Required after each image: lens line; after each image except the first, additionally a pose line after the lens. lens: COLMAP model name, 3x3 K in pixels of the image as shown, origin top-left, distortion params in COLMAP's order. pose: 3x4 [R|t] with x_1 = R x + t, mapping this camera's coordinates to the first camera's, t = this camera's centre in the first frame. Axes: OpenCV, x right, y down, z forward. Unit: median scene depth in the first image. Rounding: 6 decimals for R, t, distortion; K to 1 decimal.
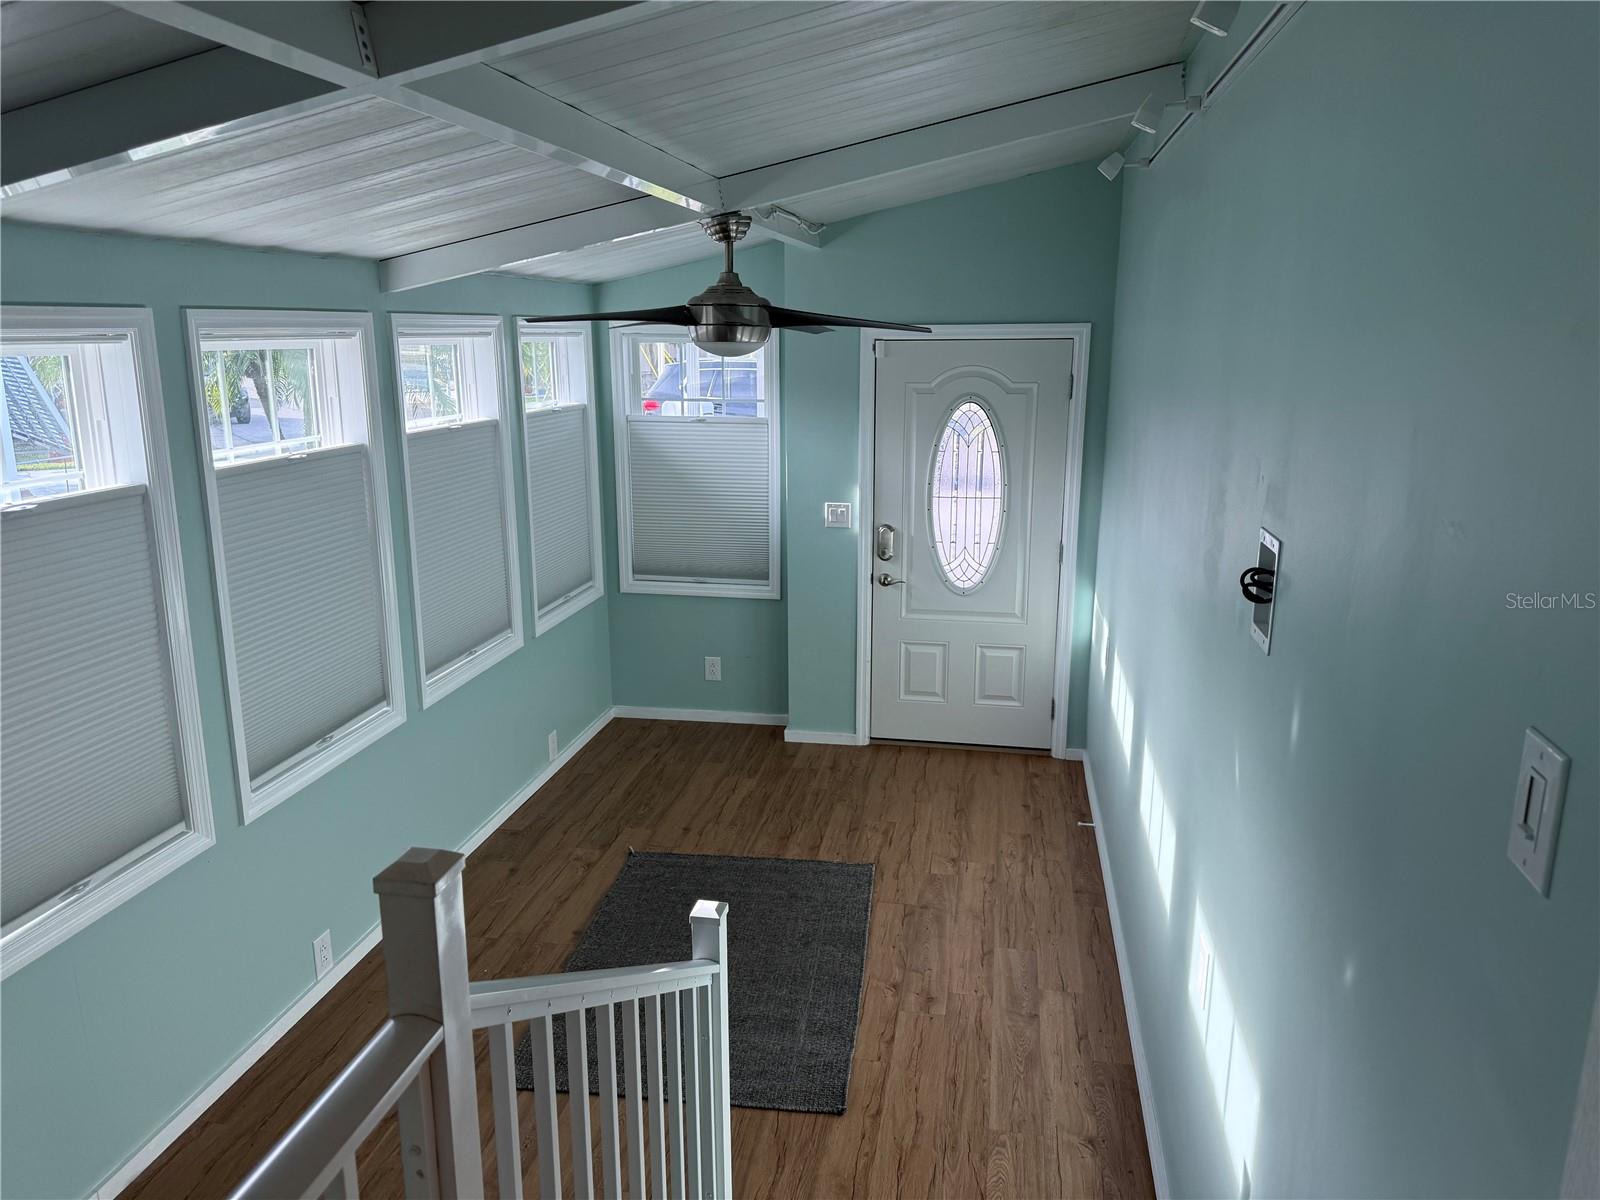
lens RADIAL K [[1112.4, 0, 796.4], [0, 1112.4, 600.7], [0, 0, 1]] dist [0.032061, -0.018361]
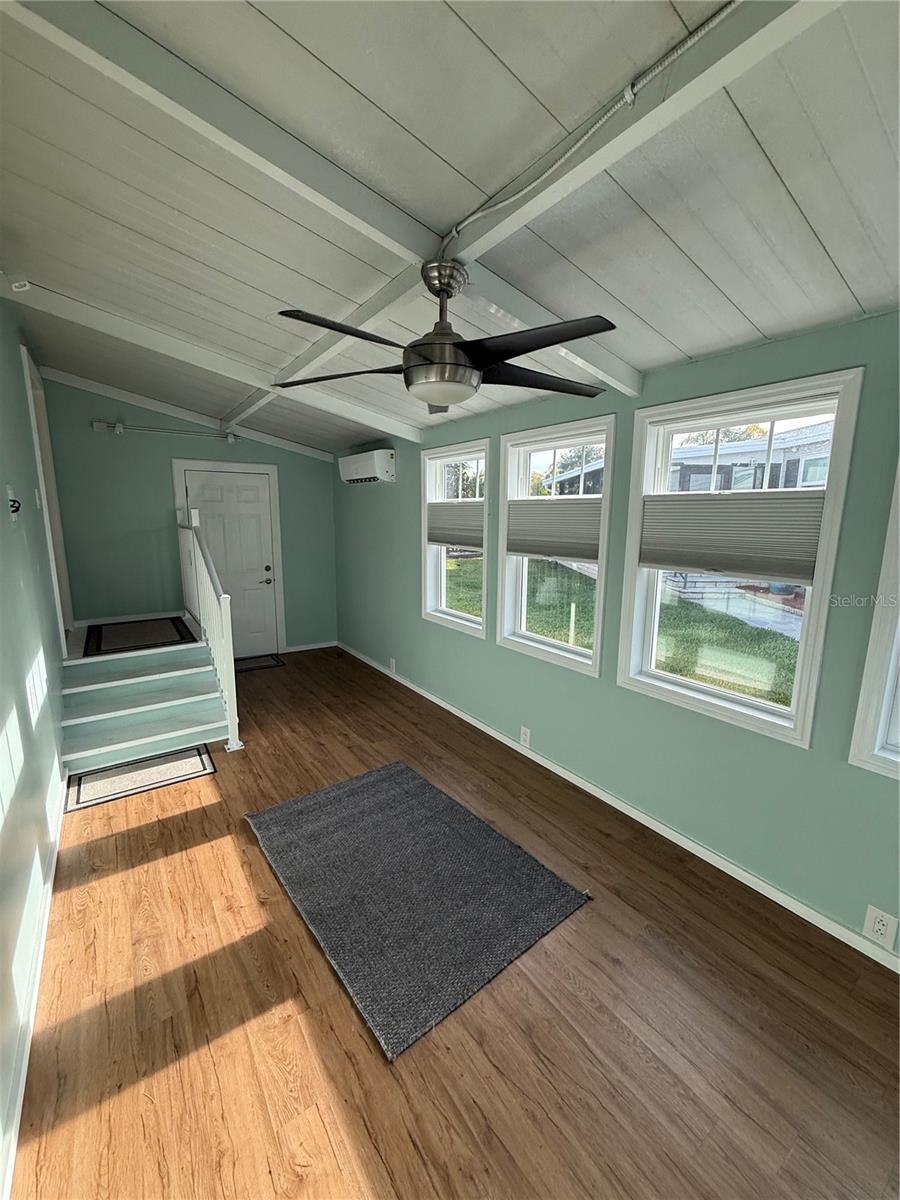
lens RADIAL K [[477.2, 0, 451.2], [0, 477.2, 599.5], [0, 0, 1]] dist [-0.001835, 0.000189]
pose [[-0.694105, 0.120649, -0.709691, 0.218152], [-0.180057, 0.925422, 0.333427, -0.154021], [0.696992, 0.359218, -0.620617, 1.048000]]
